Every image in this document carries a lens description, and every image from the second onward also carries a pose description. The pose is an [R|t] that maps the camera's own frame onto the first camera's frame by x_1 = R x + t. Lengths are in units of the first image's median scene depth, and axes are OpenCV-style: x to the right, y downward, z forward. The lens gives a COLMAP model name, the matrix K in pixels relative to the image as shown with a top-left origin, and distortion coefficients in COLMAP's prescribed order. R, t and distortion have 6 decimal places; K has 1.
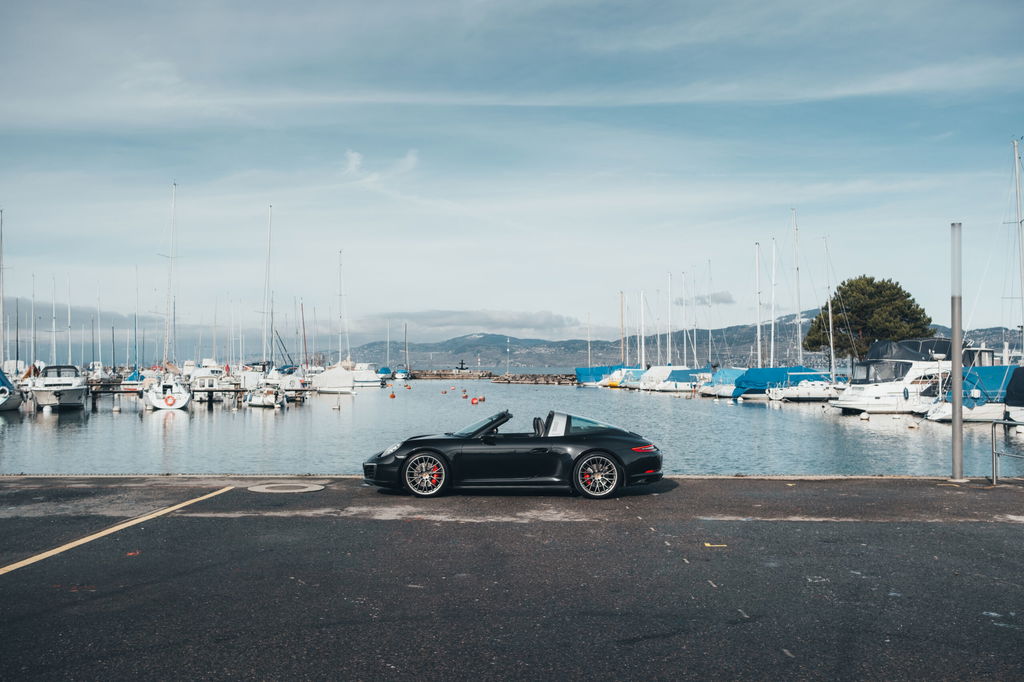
lens RADIAL K [[987.2, 0, 515.6], [0, 987.2, 339.6], [0, 0, 1]] dist [-0.072226, 0.198228]
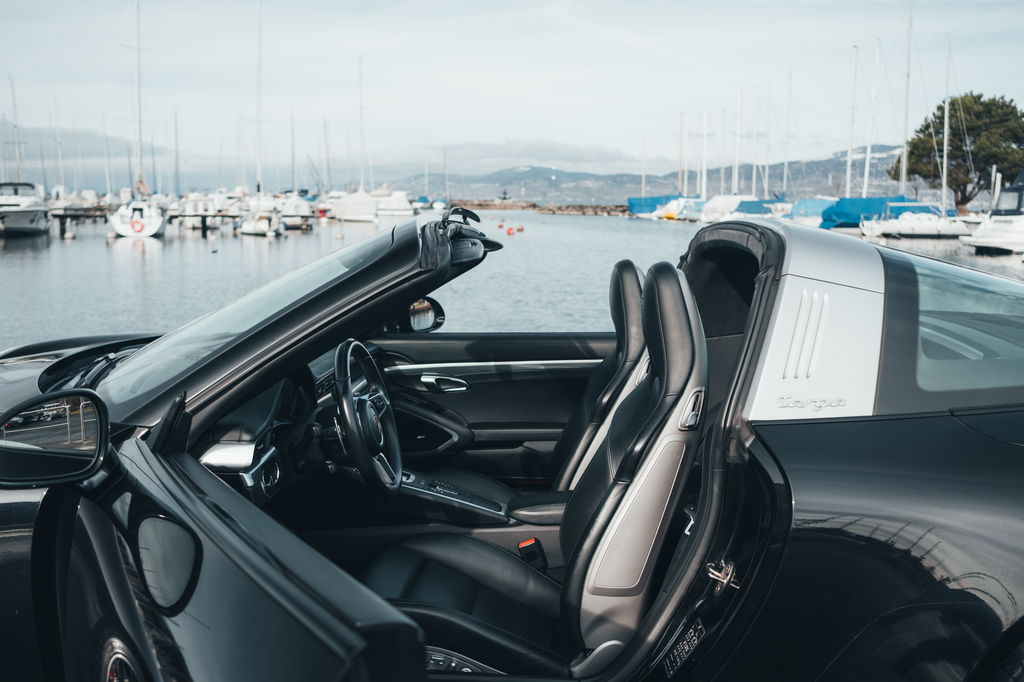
lens RADIAL K [[977.4, 0, 512.0], [0, 977.4, 341.0], [0, 0, 1]] dist [-0.059461, 0.159294]
pose [[0.998639, 0.018786, -0.048660, 0.001684], [-0.010238, 0.985340, 0.170294, 0.012014], [0.051146, -0.169564, 0.984191, 0.156616]]
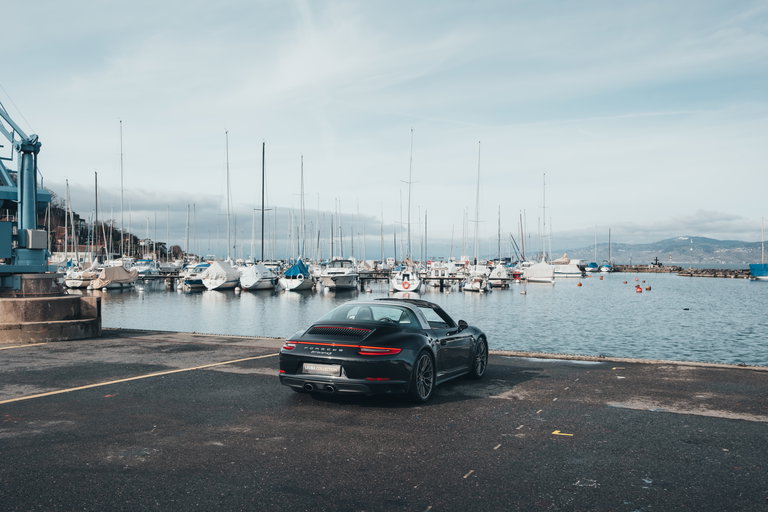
lens RADIAL K [[733.1, 0, 384.0], [0, 733.1, 256.0], [0, 0, 1]] dist [-0.059461, 0.159294]
pose [[0.909322, 0.002747, -0.416085, 0.043916], [0.005306, 0.999820, 0.018197, 0.001101], [0.416060, -0.018754, 0.909144, 0.029227]]
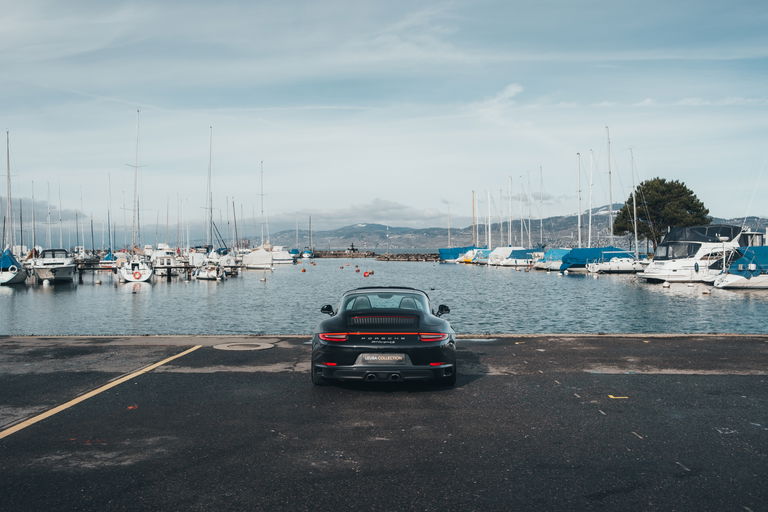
lens RADIAL K [[733.1, 0, 384.0], [0, 733.1, 256.0], [0, 0, 1]] dist [-0.059461, 0.159294]
pose [[0.999954, -0.005322, -0.007950, -0.009161], [0.005623, 0.999251, 0.038289, 0.000331], [0.007741, -0.038332, 0.999235, 0.015006]]
